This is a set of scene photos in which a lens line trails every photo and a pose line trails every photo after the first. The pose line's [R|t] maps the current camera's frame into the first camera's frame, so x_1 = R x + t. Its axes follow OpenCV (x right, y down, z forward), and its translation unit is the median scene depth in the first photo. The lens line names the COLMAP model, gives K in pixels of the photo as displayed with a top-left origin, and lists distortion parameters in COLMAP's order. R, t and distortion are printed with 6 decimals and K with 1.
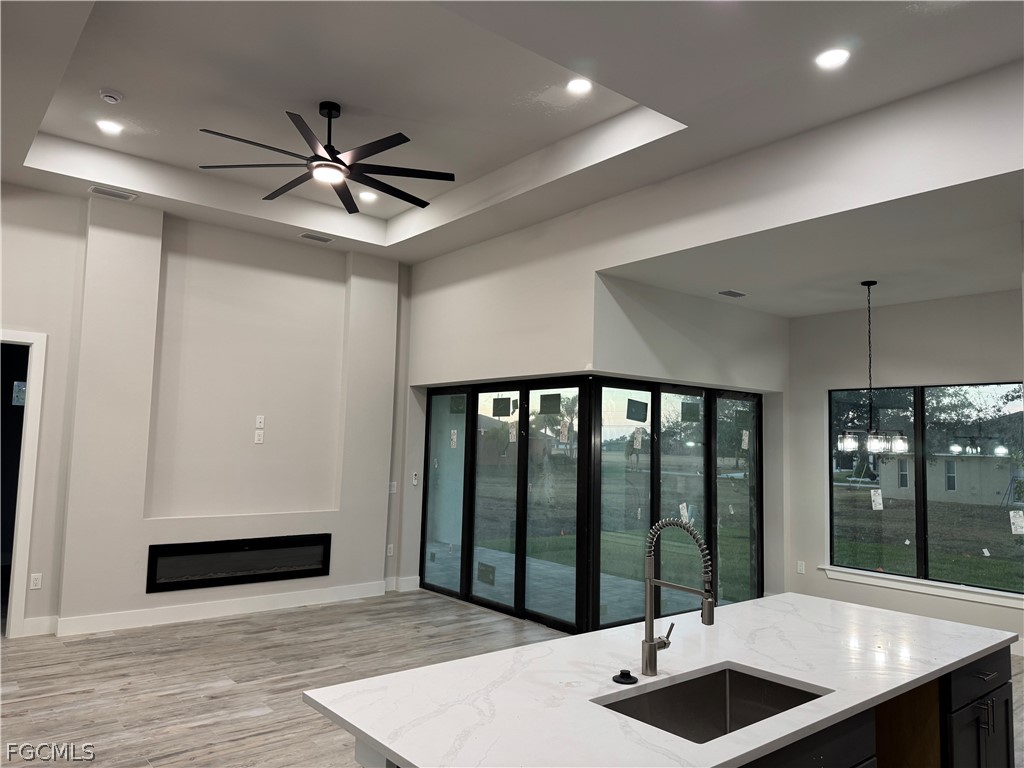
lens RADIAL K [[729.7, 0, 512.0], [0, 729.7, 384.0], [0, 0, 1]] dist [0.086535, -0.095254]
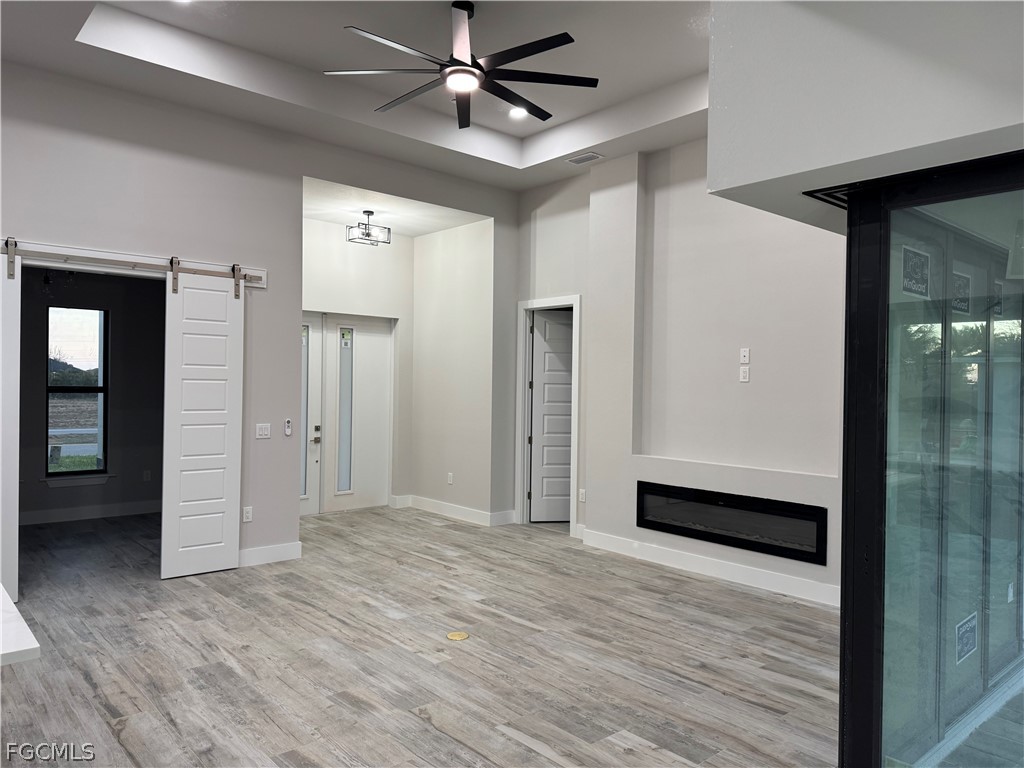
lens RADIAL K [[729.7, 0, 512.0], [0, 729.7, 384.0], [0, 0, 1]] dist [0.086535, -0.095254]
pose [[0.036281, -0.021270, -0.999115, 0.502642], [0.066385, 0.997616, -0.018828, 0.086828], [0.997134, -0.065643, 0.037606, 0.758695]]
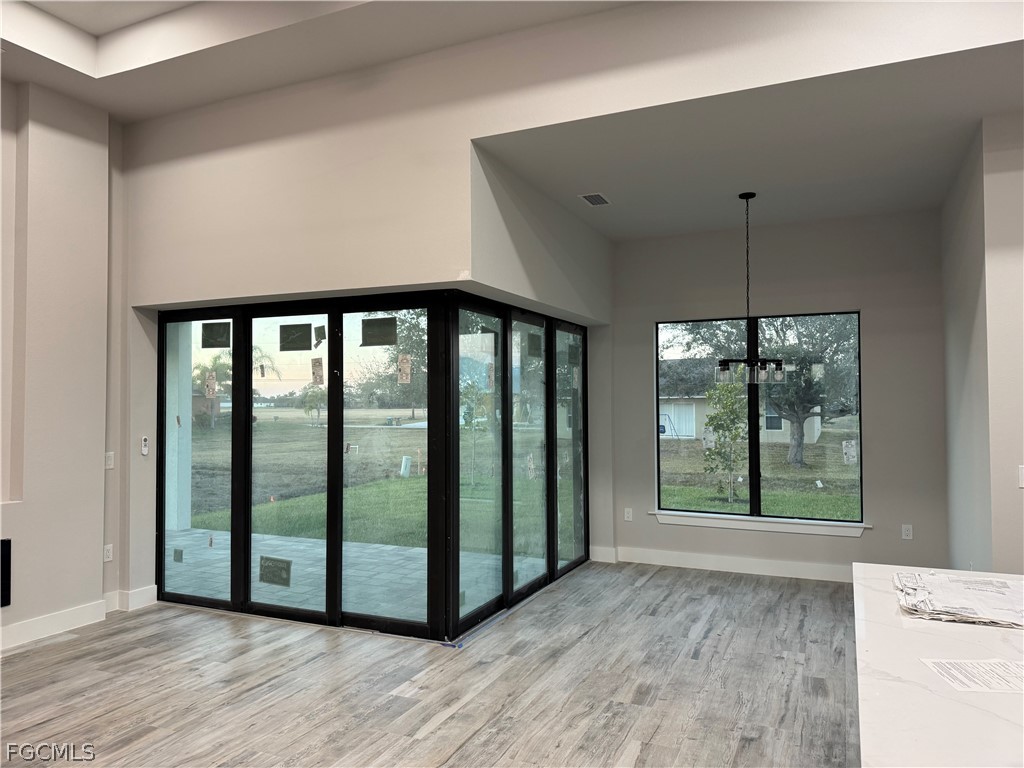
lens RADIAL K [[729.7, 0, 512.0], [0, 729.7, 384.0], [0, 0, 1]] dist [0.086535, -0.095254]
pose [[0.900759, -0.019844, 0.433866, -0.149985], [-0.007199, 0.998136, 0.060599, 0.035430], [-0.434260, -0.057709, 0.898937, 0.290231]]
